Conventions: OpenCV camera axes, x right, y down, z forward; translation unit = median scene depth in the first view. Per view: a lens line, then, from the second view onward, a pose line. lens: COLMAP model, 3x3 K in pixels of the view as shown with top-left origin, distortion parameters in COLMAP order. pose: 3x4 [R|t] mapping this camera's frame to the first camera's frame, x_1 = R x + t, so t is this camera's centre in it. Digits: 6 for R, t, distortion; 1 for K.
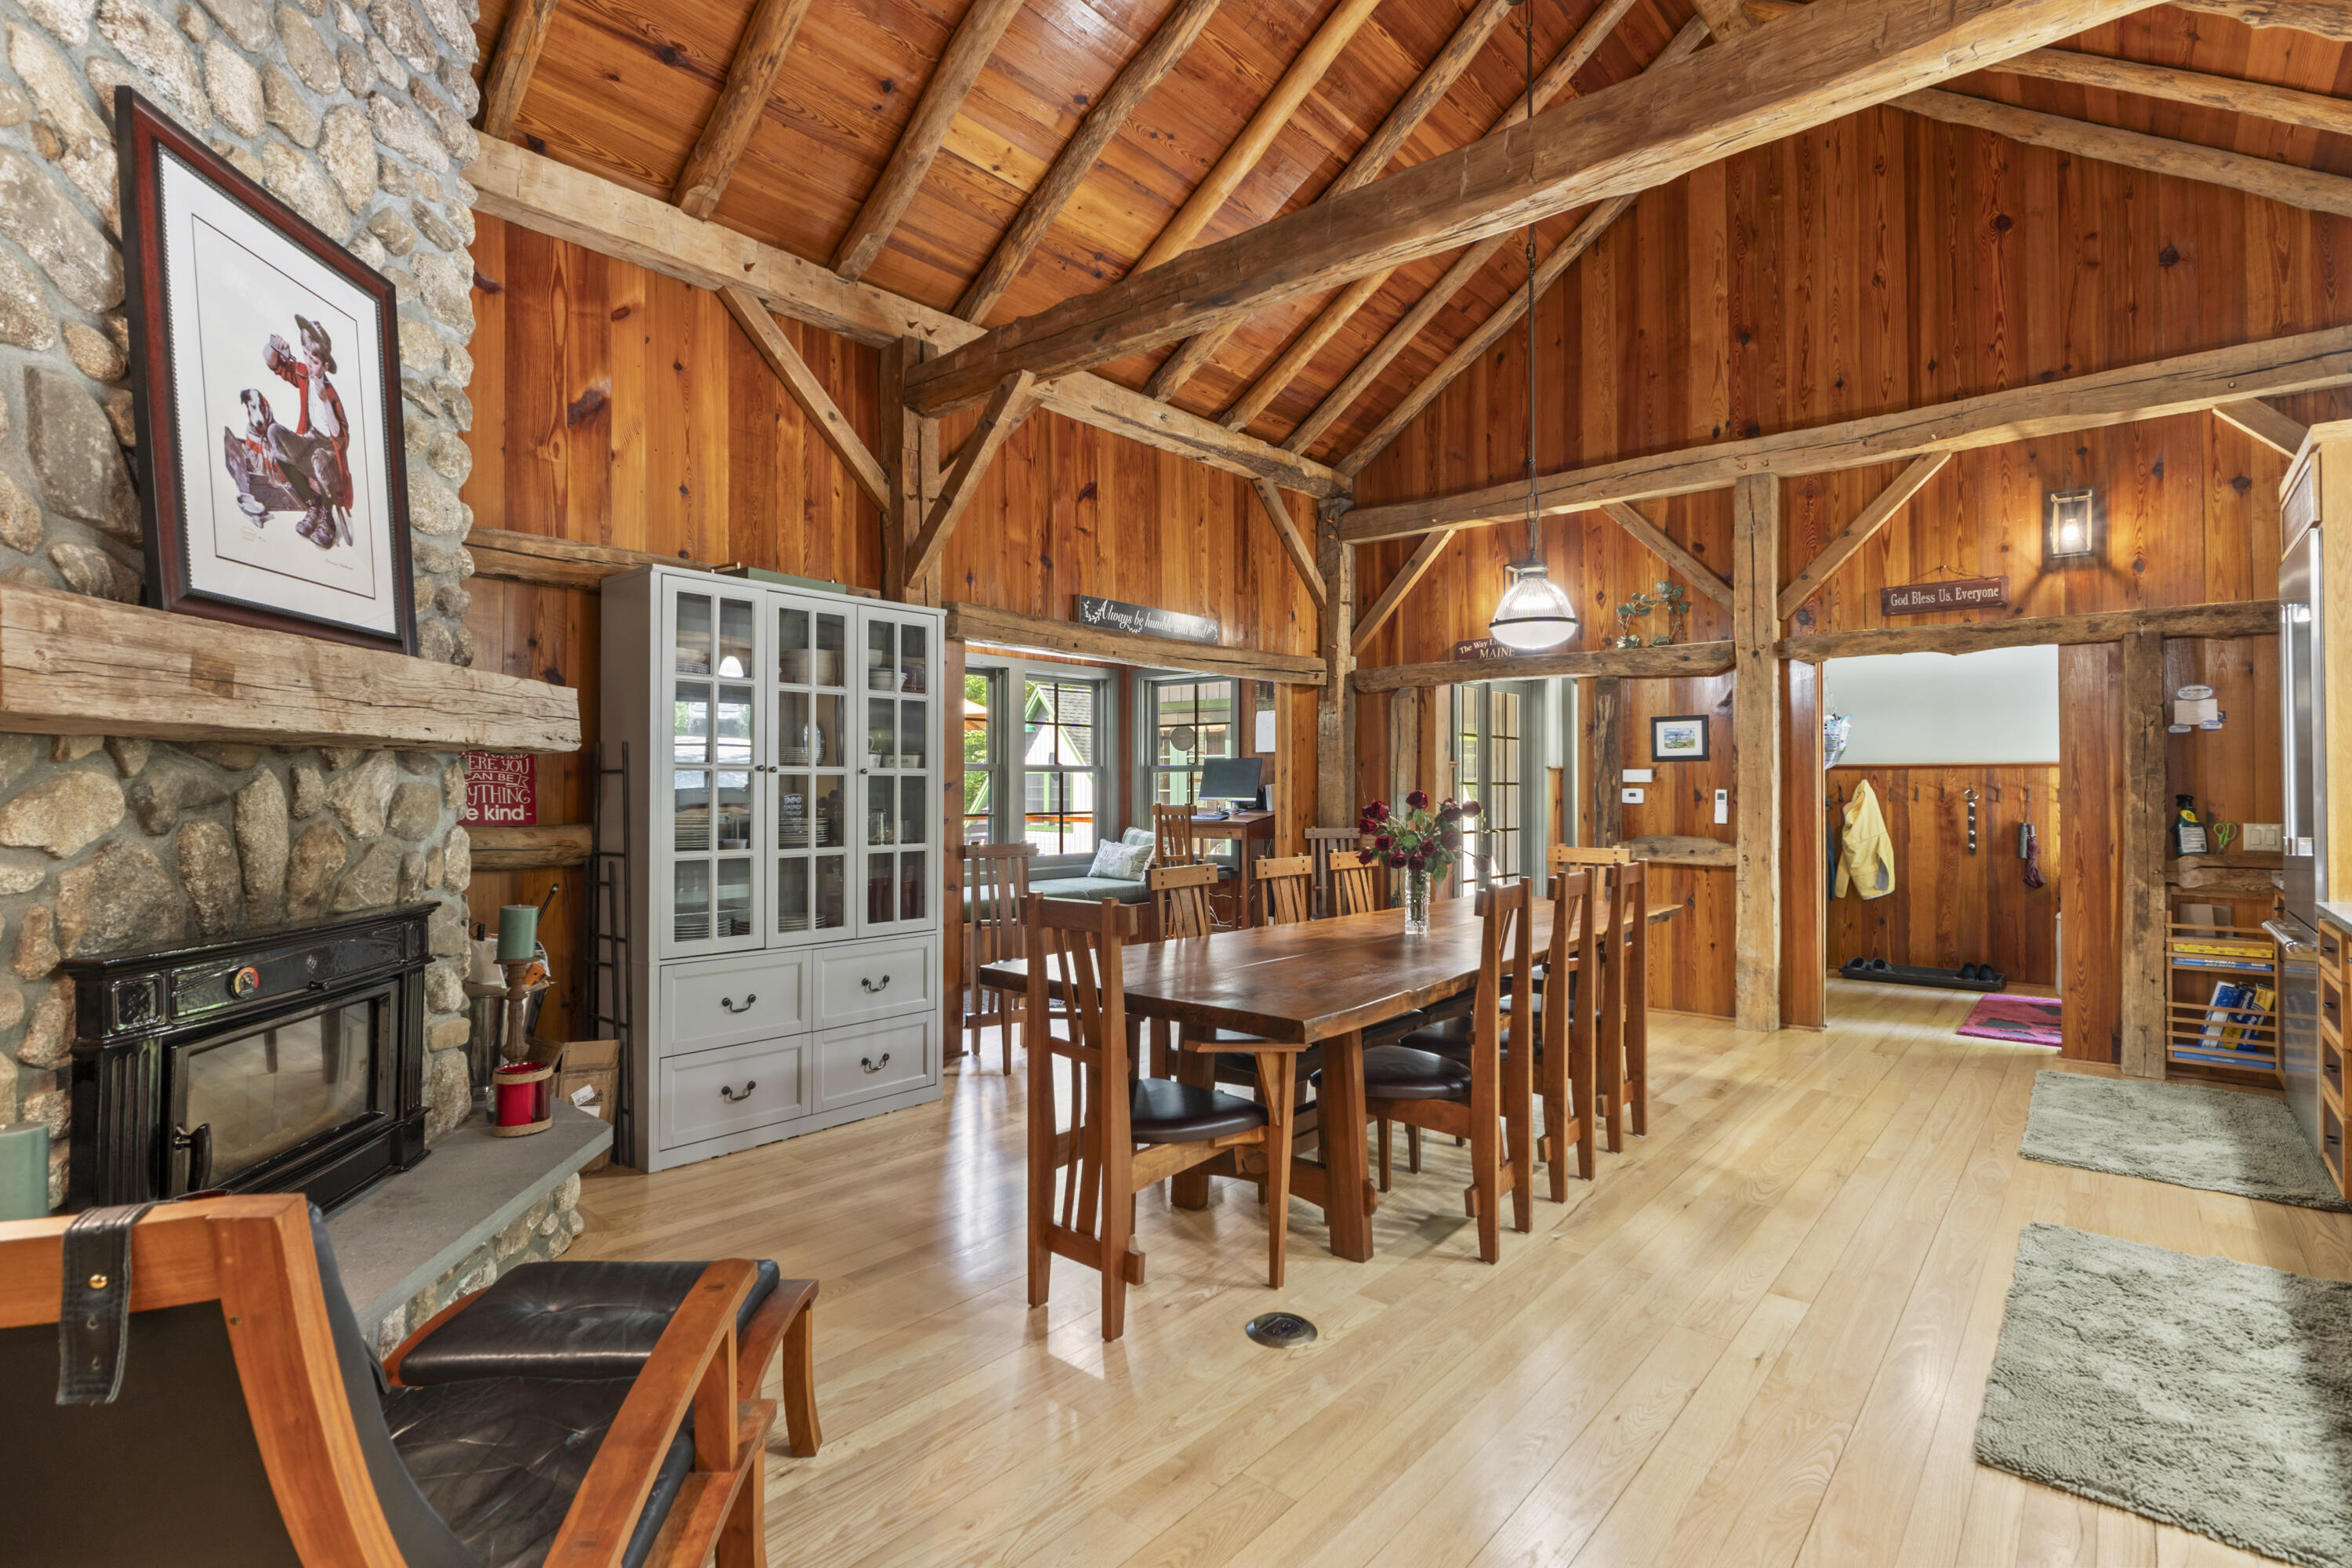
lens RADIAL K [[1119.1, 0, 1171.5], [0, 1119.1, 775.9], [0, 0, 1]] dist [-0.001757, -0.000126]
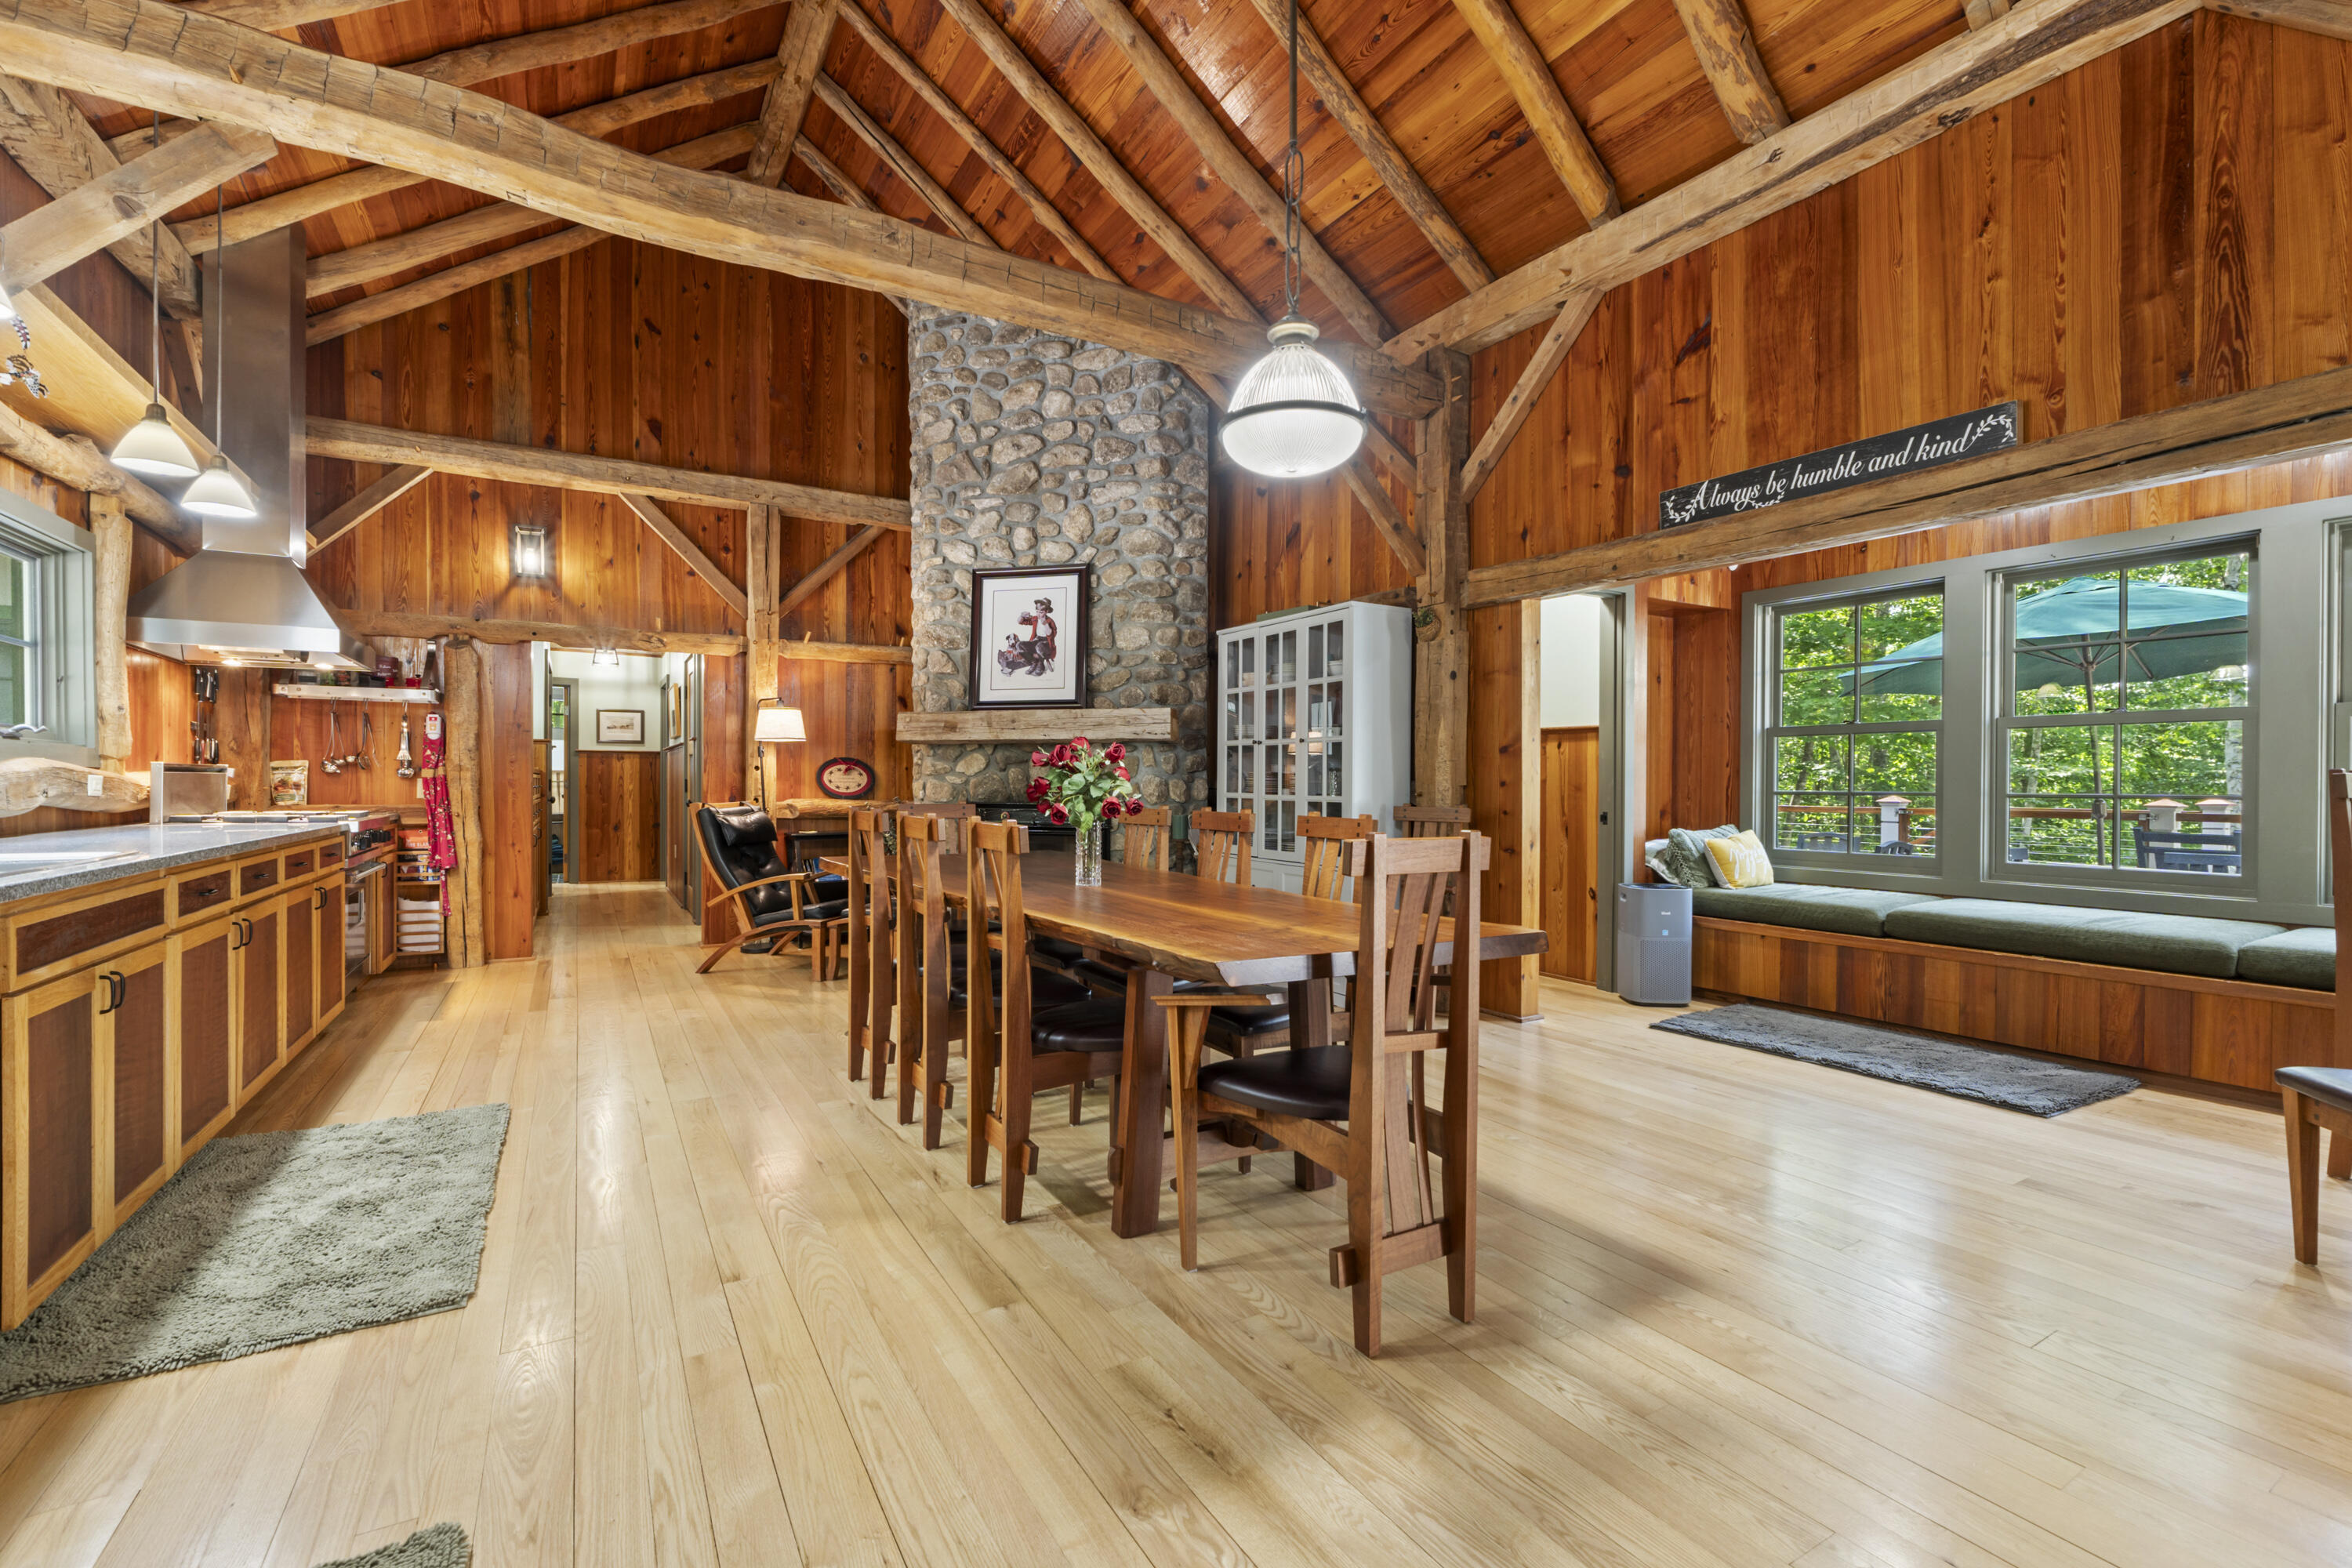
lens RADIAL K [[996.5, 0, 1163.7], [0, 996.5, 789.8], [0, 0, 1]] dist [-0.007710, 0.000192]
pose [[-0.324911, 0.004912, -0.945732, 1.440870], [0.005063, 0.999981, 0.003454, 0.079206], [0.945731, -0.003666, -0.324930, 1.924117]]
